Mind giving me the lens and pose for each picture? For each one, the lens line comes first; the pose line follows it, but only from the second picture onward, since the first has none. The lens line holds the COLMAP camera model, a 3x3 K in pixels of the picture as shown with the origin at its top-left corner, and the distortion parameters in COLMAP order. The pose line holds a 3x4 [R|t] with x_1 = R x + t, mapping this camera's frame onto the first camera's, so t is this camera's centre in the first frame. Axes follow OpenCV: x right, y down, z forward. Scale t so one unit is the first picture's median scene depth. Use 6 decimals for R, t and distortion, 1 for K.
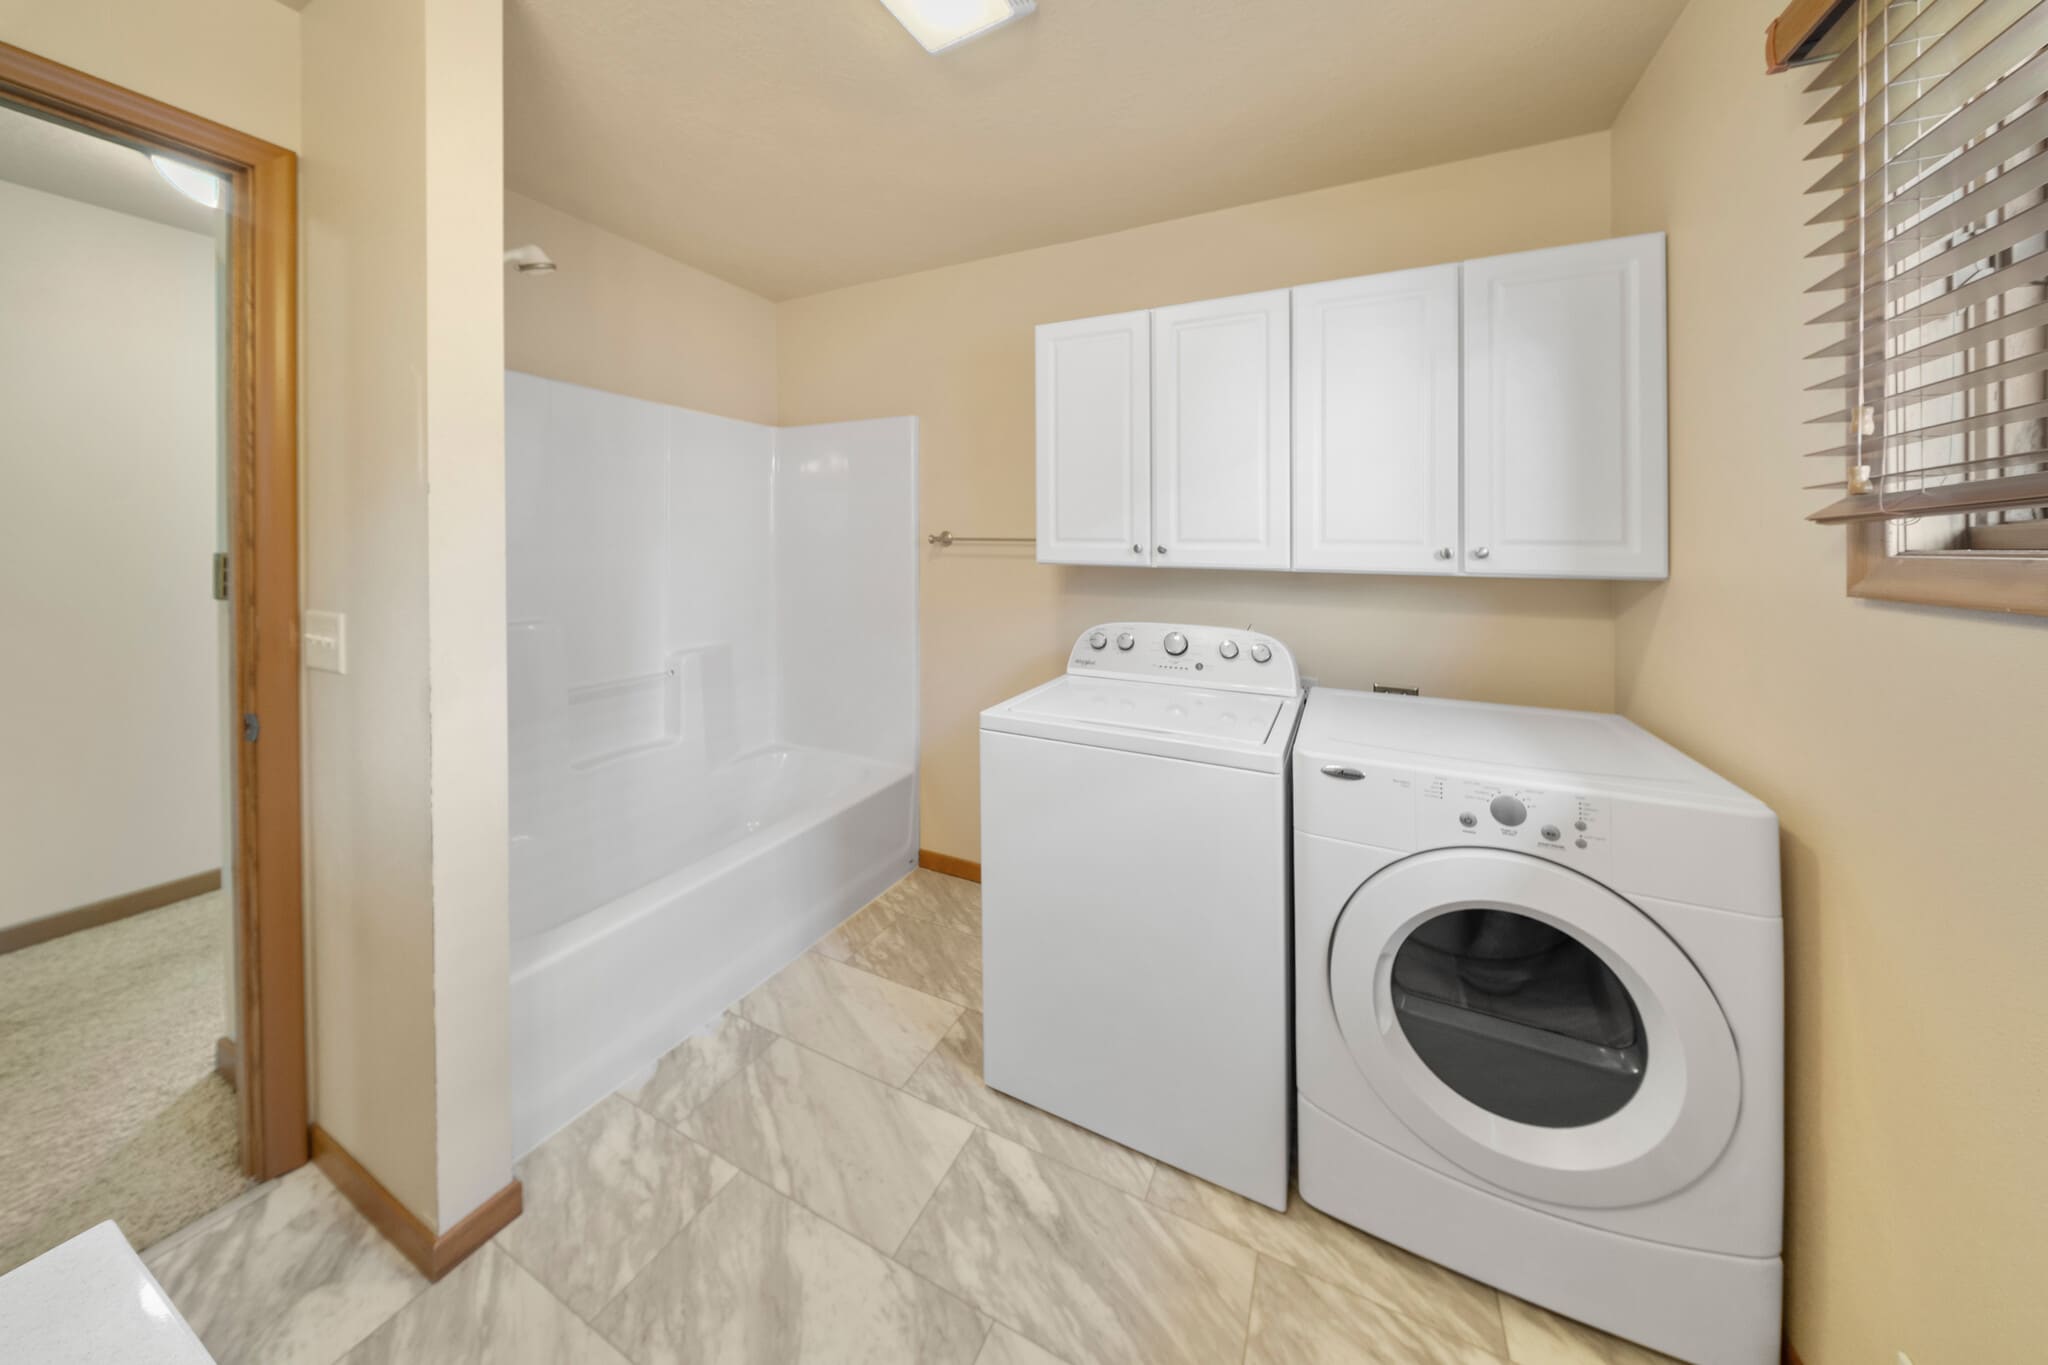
lens RADIAL K [[645.6, 0, 1033.9], [0, 645.6, 542.0], [0, 0, 1]] dist [0.000002, 0.000021]
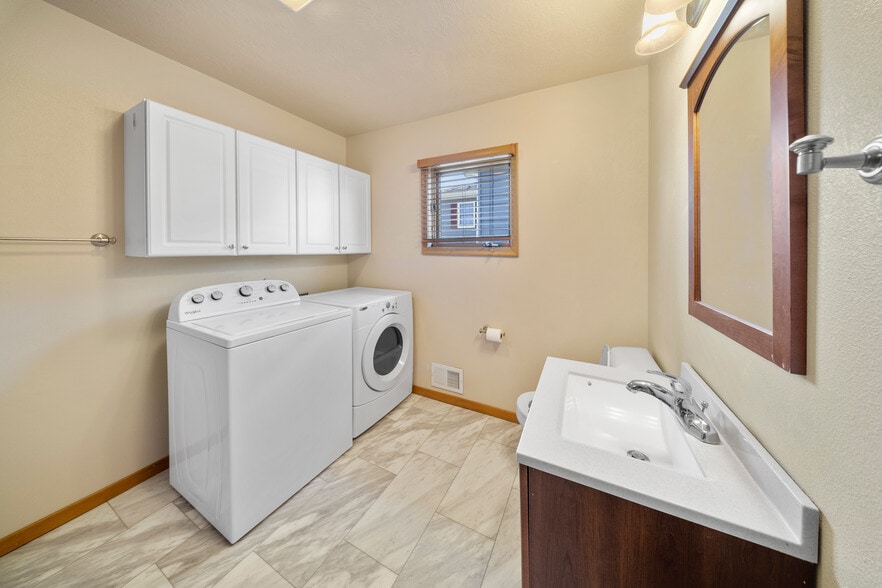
lens RADIAL K [[278.0, 0, 445.3], [0, 278.0, 233.5], [0, 0, 1]] dist [0.000002, 0.000021]
pose [[0.031987, 0.041562, 0.998624, -0.954674], [-0.018822, 0.998983, -0.040974, -0.010459], [-0.999311, -0.017485, 0.032737, 0.433057]]
